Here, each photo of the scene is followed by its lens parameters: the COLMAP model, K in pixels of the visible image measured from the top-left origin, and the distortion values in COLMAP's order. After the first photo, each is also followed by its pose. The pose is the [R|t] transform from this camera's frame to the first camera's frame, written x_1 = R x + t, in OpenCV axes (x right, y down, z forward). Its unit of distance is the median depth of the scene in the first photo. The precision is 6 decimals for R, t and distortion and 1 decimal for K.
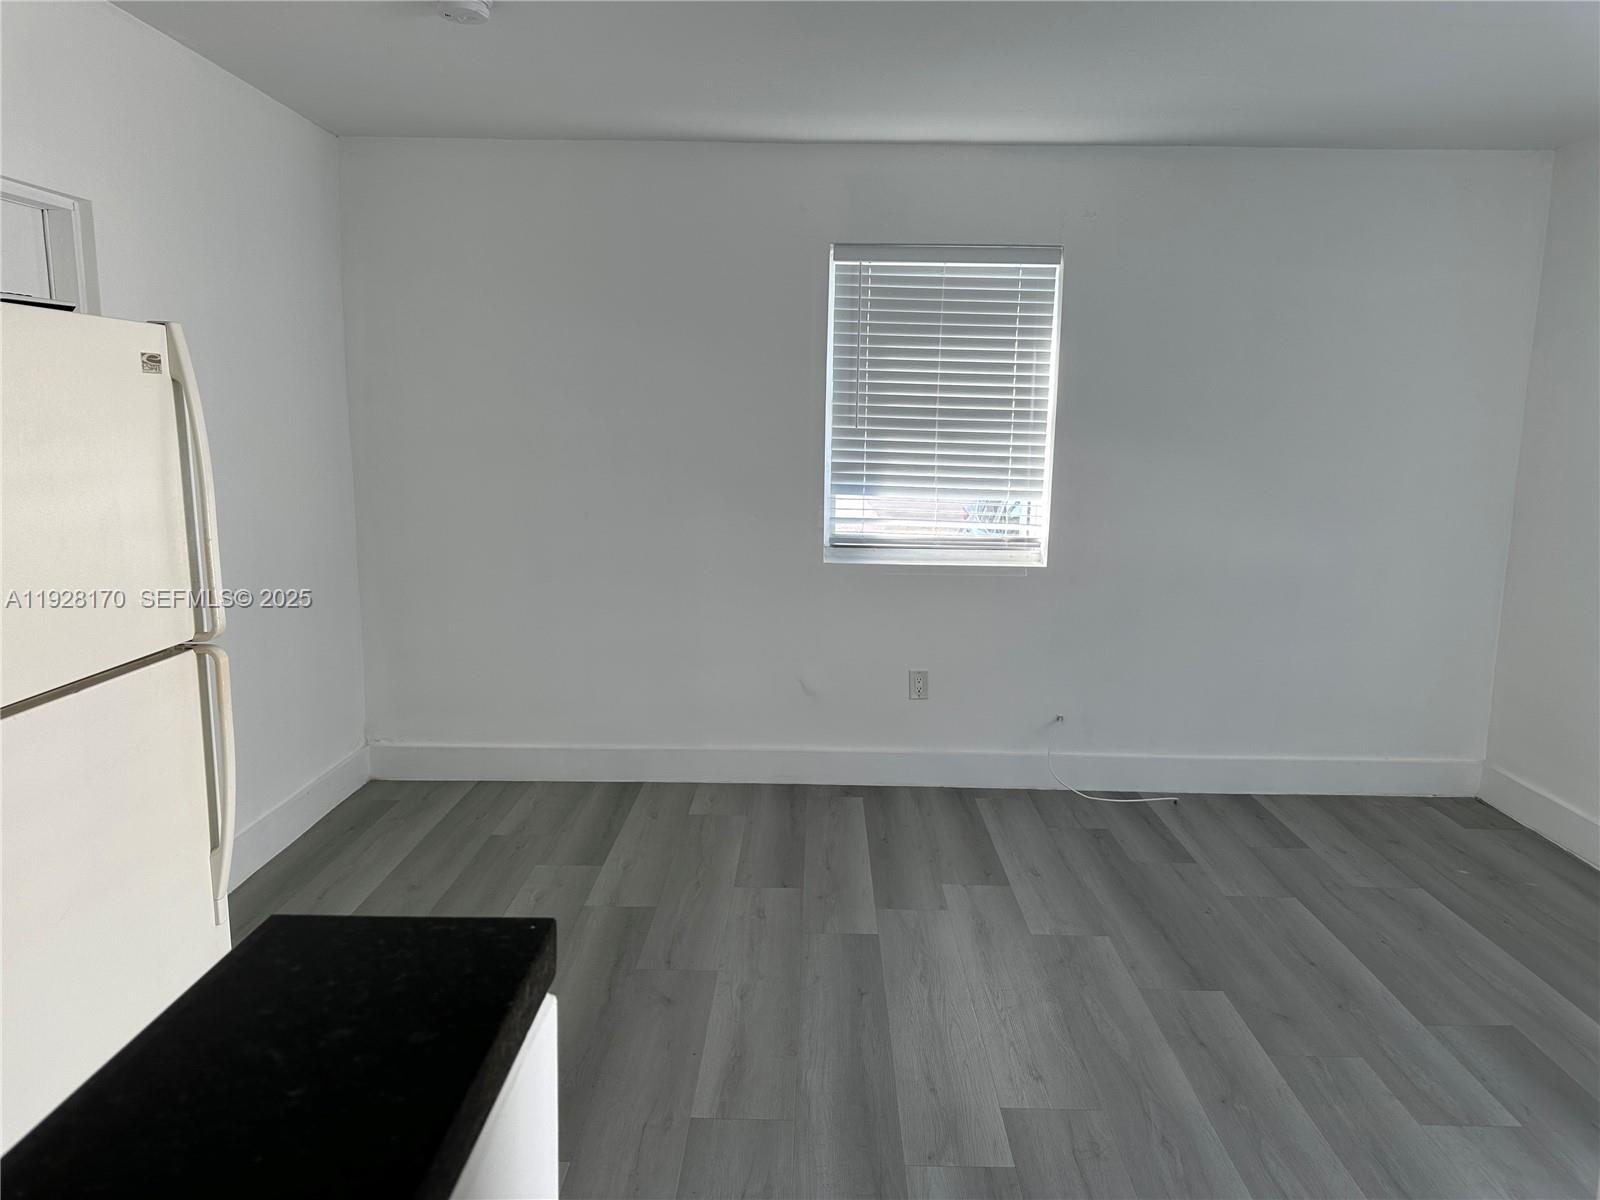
lens RADIAL K [[1128.4, 0, 790.9], [0, 1128.4, 596.5], [0, 0, 1]] dist [0.100343, -0.143109]
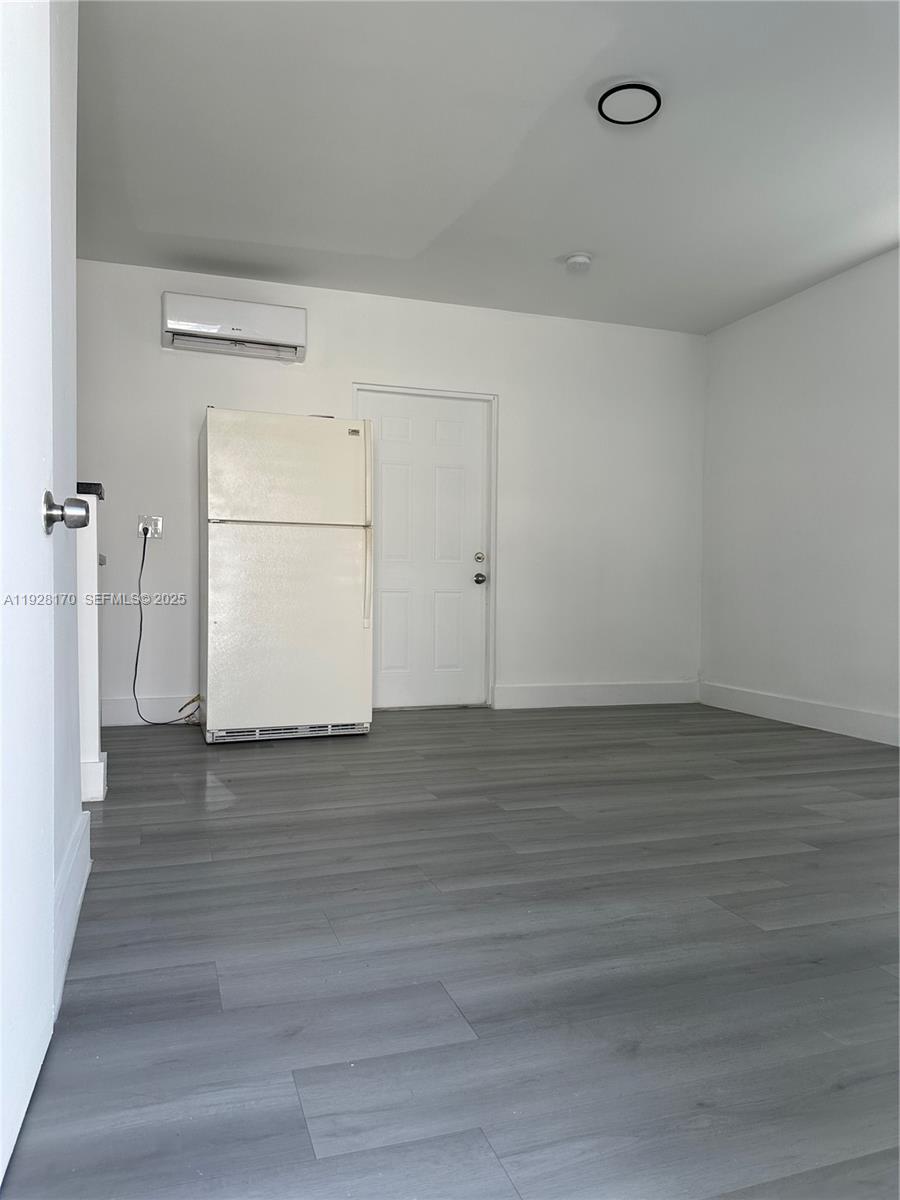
lens RADIAL K [[846.3, 0, 450.0], [0, 846.3, 600.0], [0, 0, 1]] dist [0.100343, -0.143109]
pose [[0.329414, 0.001176, -0.944185, 1.292705], [-0.155628, 0.986389, -0.053069, 0.248418], [0.931271, 0.164424, 0.325113, 0.420401]]
